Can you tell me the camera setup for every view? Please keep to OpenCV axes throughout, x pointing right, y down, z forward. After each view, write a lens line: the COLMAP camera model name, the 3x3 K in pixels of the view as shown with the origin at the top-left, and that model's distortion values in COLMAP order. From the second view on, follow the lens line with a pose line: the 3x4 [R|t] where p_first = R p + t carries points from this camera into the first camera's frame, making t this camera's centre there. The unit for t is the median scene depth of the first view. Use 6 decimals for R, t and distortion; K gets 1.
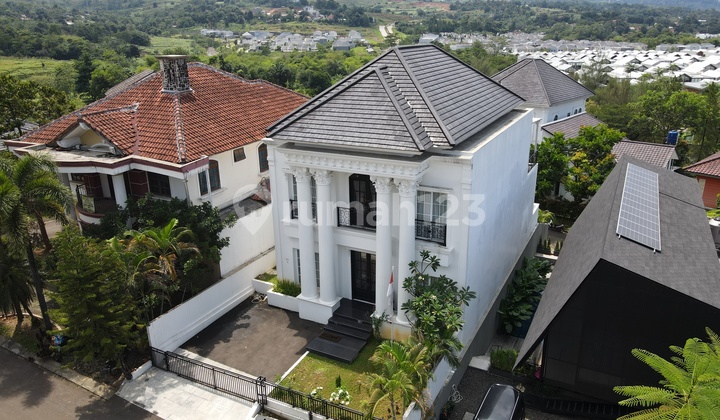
lens RADIAL K [[525.6, 0, 360.8], [0, 525.6, 211.4], [0, 0, 1]] dist [0.015429, 0.004521]
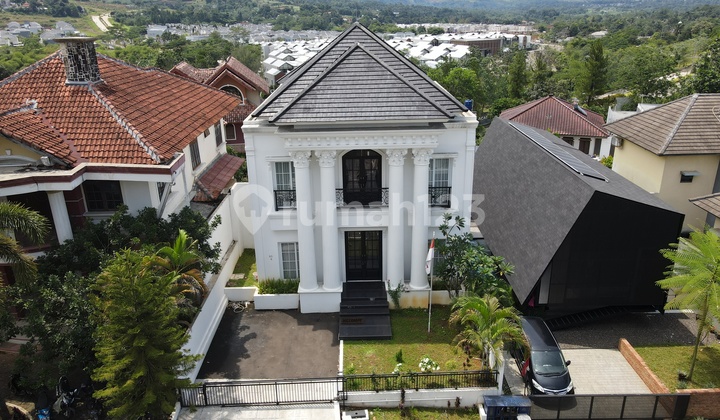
lens RADIAL K [[525.6, 0, 360.6], [0, 525.6, 208.5], [0, 0, 1]] dist [0.015429, 0.004521]
pose [[0.880821, -0.163691, 0.444252, -0.408283], [0.159517, 0.986073, 0.047059, -0.009748], [-0.445768, 0.029415, 0.894665, 0.104885]]
